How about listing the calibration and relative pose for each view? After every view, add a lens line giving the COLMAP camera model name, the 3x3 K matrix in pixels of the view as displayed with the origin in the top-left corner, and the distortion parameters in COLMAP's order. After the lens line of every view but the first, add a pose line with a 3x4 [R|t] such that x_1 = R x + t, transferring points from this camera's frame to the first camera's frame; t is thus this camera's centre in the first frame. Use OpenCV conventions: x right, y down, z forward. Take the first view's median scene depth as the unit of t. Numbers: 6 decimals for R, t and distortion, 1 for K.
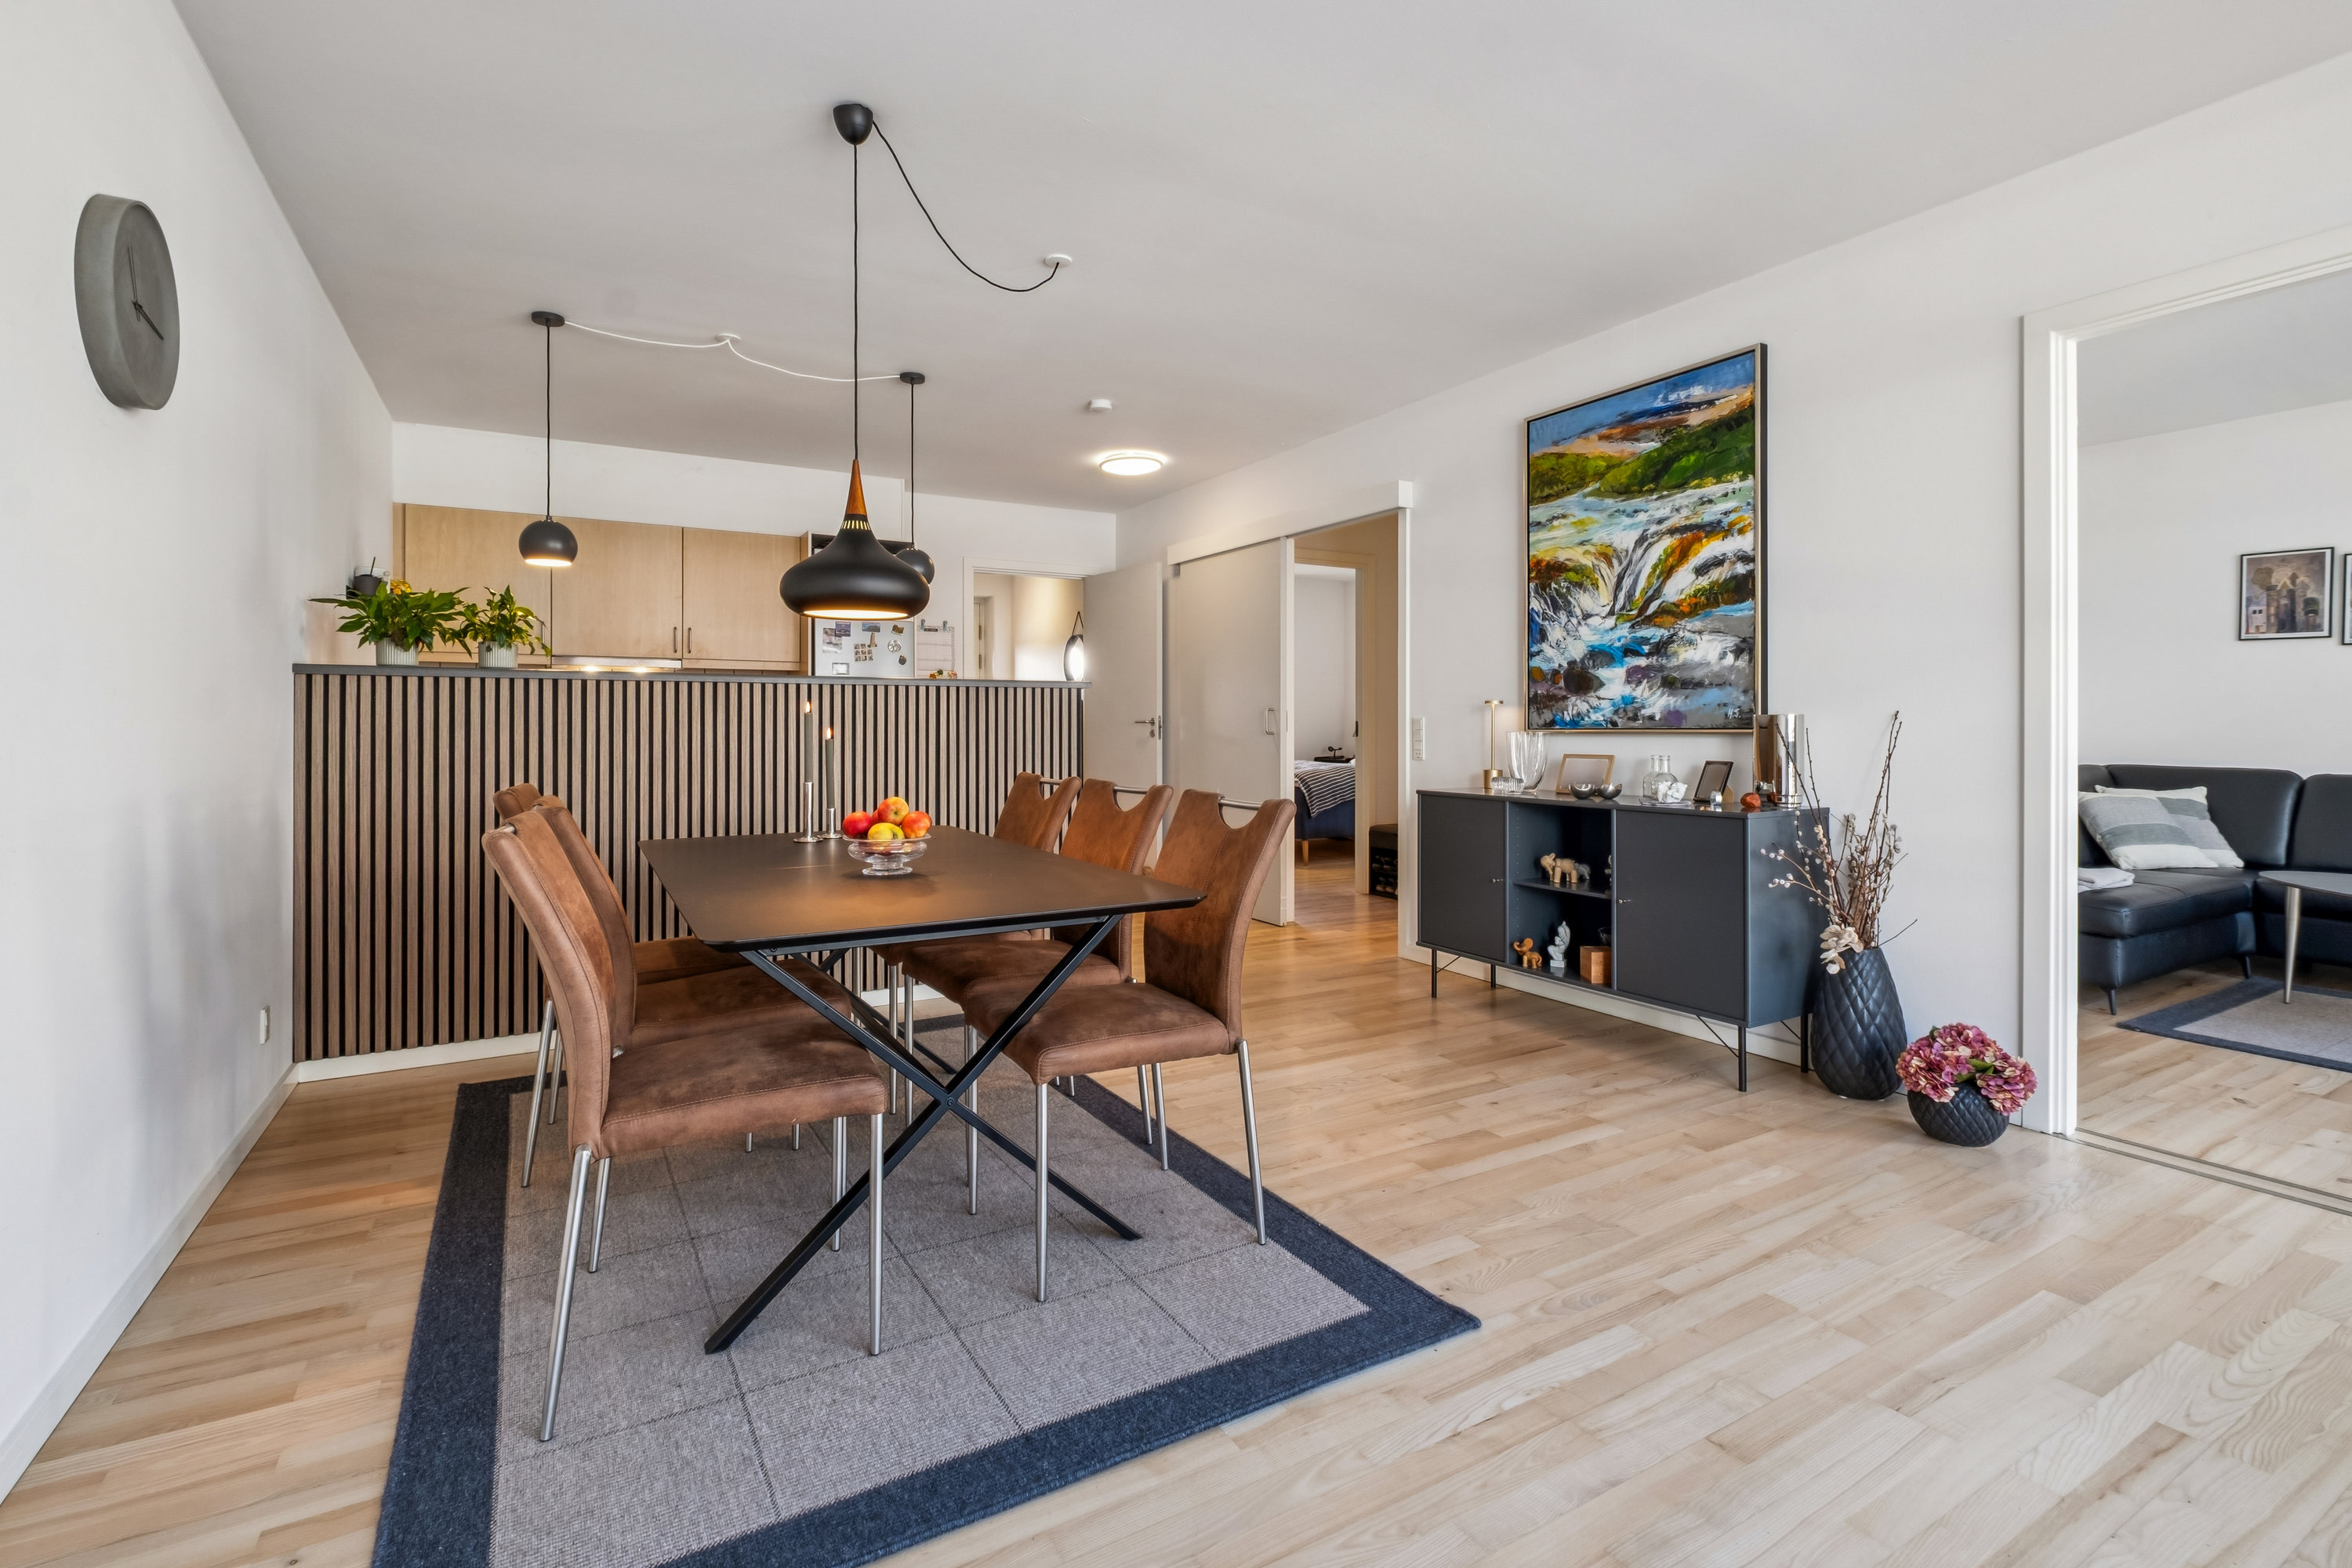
lens RADIAL K [[1060.1, 0, 1172.6], [0, 1060.1, 724.2], [0, 0, 1]] dist [0.018030, -0.010809]
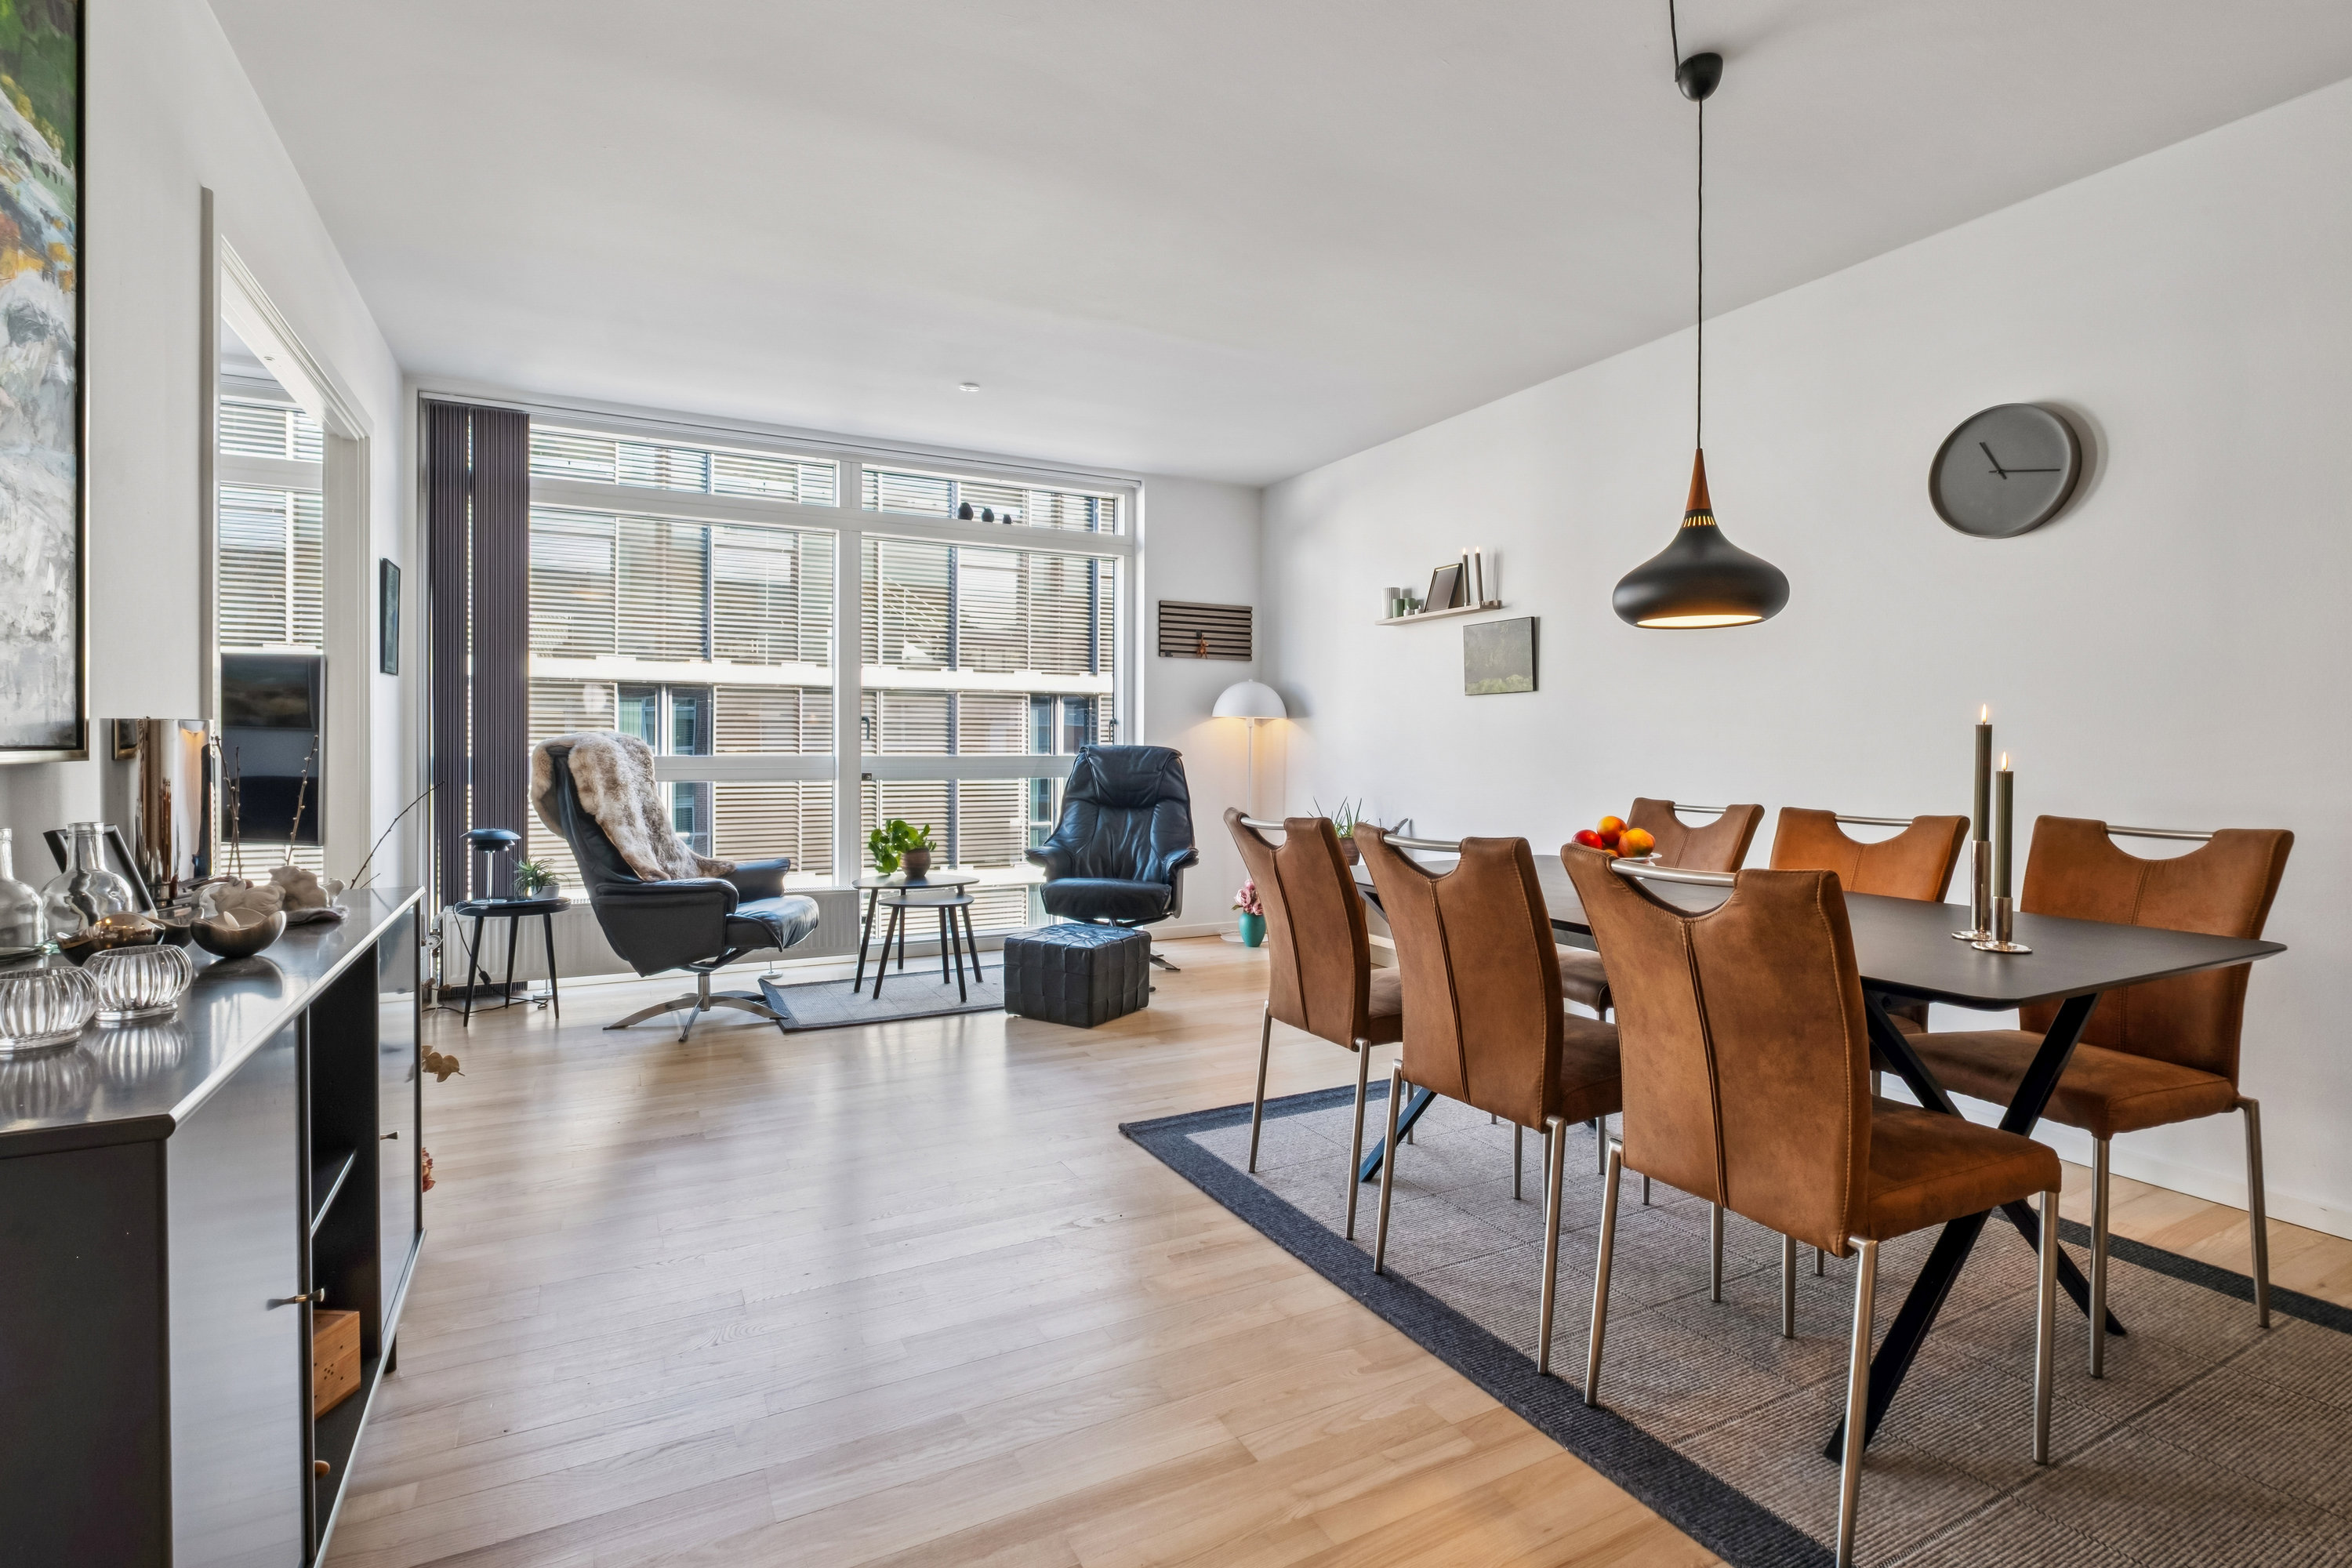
lens RADIAL K [[1109.2, 0, 1176.3], [0, 1109.2, 772.9], [0, 0, 1]] dist [0.000525, -0.005552]
pose [[-0.999111, -0.004001, 0.041971, 0.066530], [-0.003038, 0.999731, 0.022986, 0.002958], [-0.042052, 0.022838, -0.998854, 1.301306]]
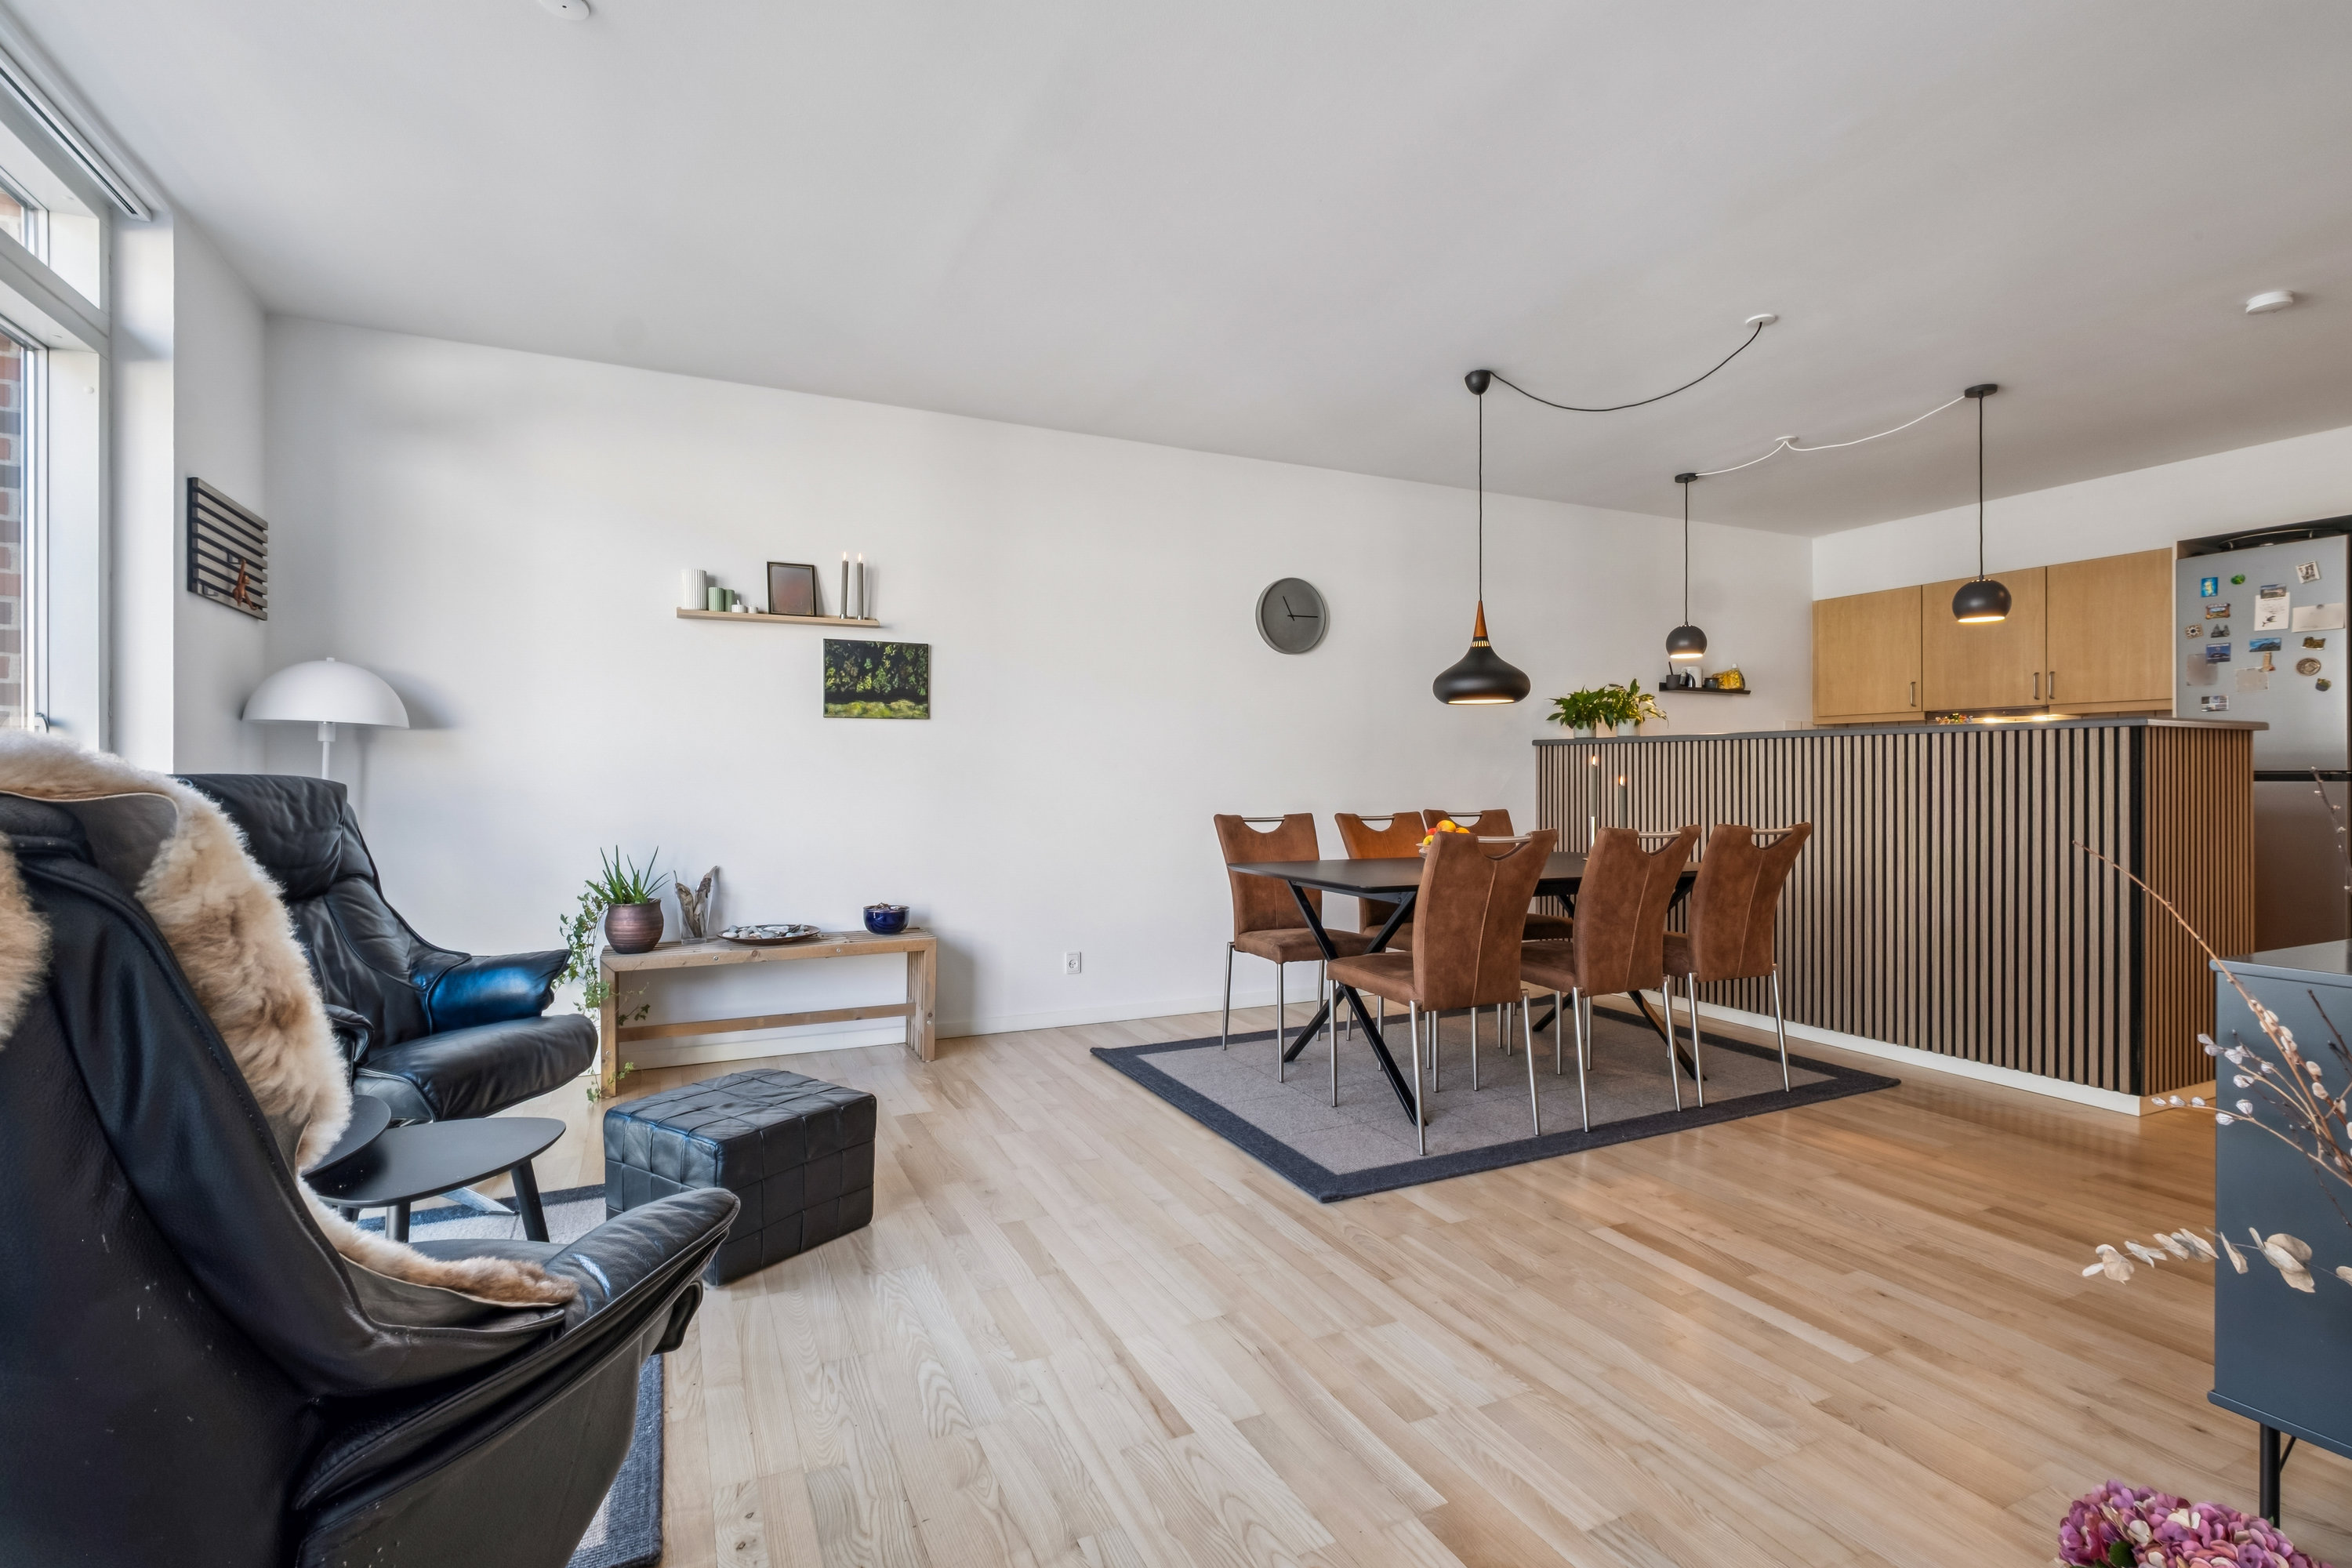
lens RADIAL K [[1091.7, 0, 1178.1], [0, 1091.7, 780.2], [0, 0, 1]] dist [0.014001, -0.000226]
pose [[-0.082146, 0.006319, -0.996600, 0.867540], [-0.000686, 0.999979, 0.006397, -0.000670], [0.996620, 0.001209, -0.082140, 0.463027]]
